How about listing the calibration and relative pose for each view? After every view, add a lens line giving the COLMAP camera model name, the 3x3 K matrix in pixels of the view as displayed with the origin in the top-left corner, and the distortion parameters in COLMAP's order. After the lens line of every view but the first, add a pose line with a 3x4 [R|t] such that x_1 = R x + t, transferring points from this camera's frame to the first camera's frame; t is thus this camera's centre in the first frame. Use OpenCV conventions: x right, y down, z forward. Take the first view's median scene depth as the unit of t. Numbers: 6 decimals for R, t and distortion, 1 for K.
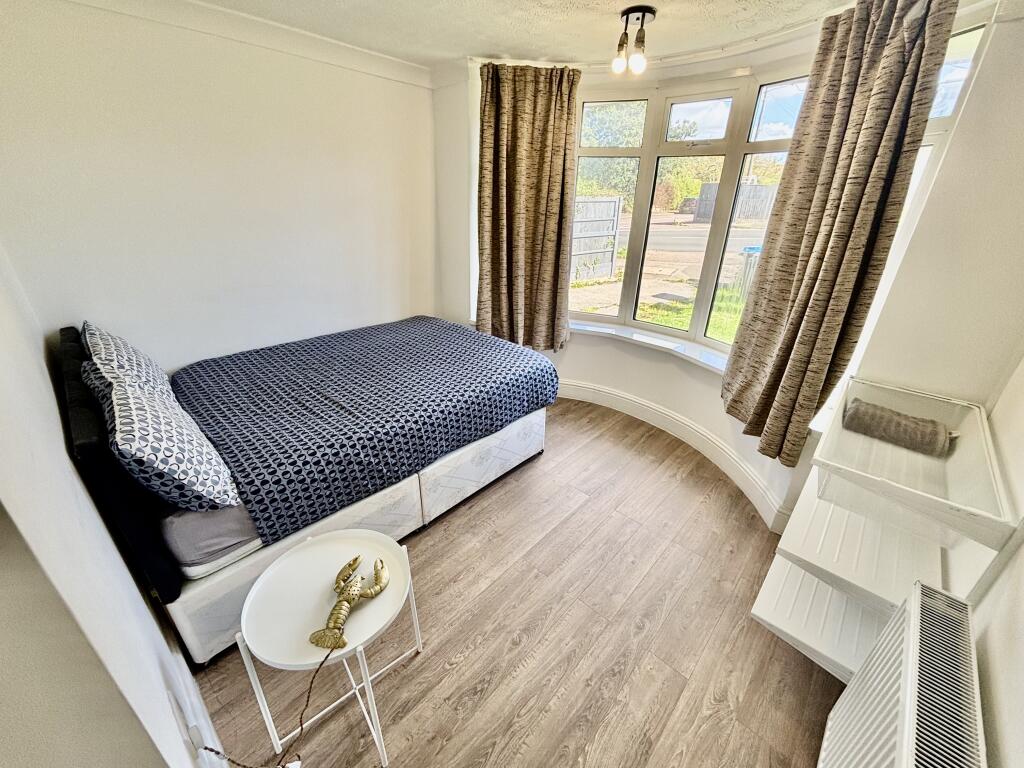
lens RADIAL K [[414.7, 0, 507.7], [0, 414.7, 384.6], [0, 0, 1]] dist [-0.000836, -0.000047]
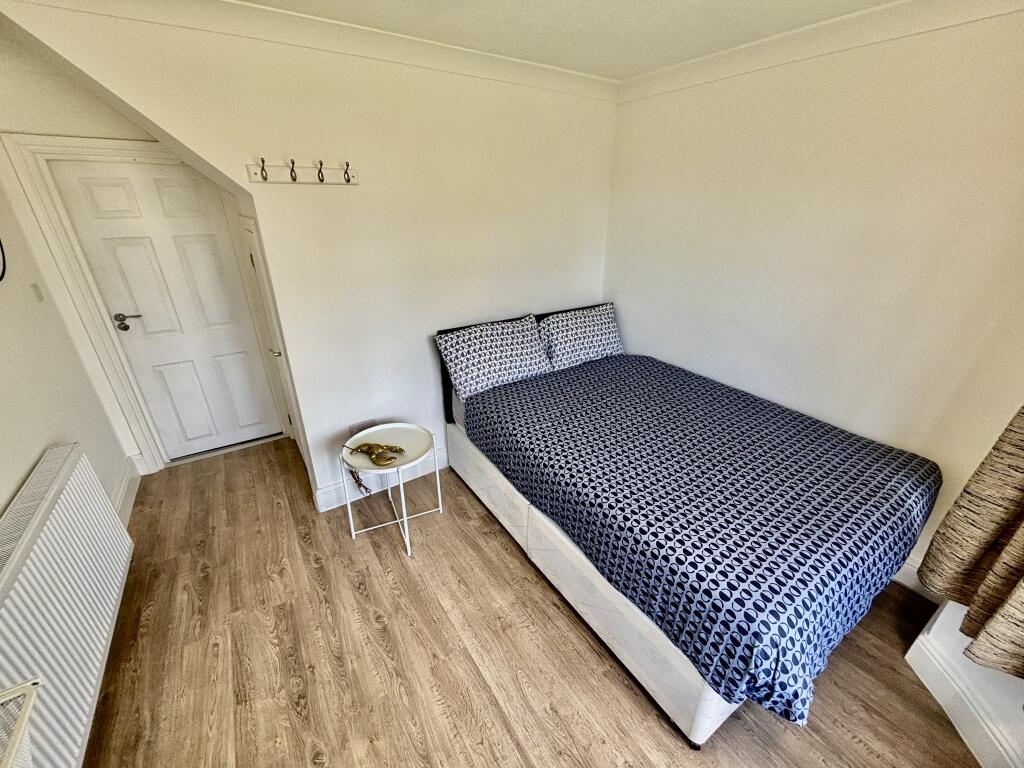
lens RADIAL K [[414.7, 0, 507.7], [0, 414.7, 384.6], [0, 0, 1]] dist [-0.000836, -0.000047]
pose [[-0.238360, 0.365051, -0.899957, 0.724703], [-0.407326, 0.803645, 0.433867, -0.524497], [0.881629, 0.469992, -0.042862, 1.066905]]
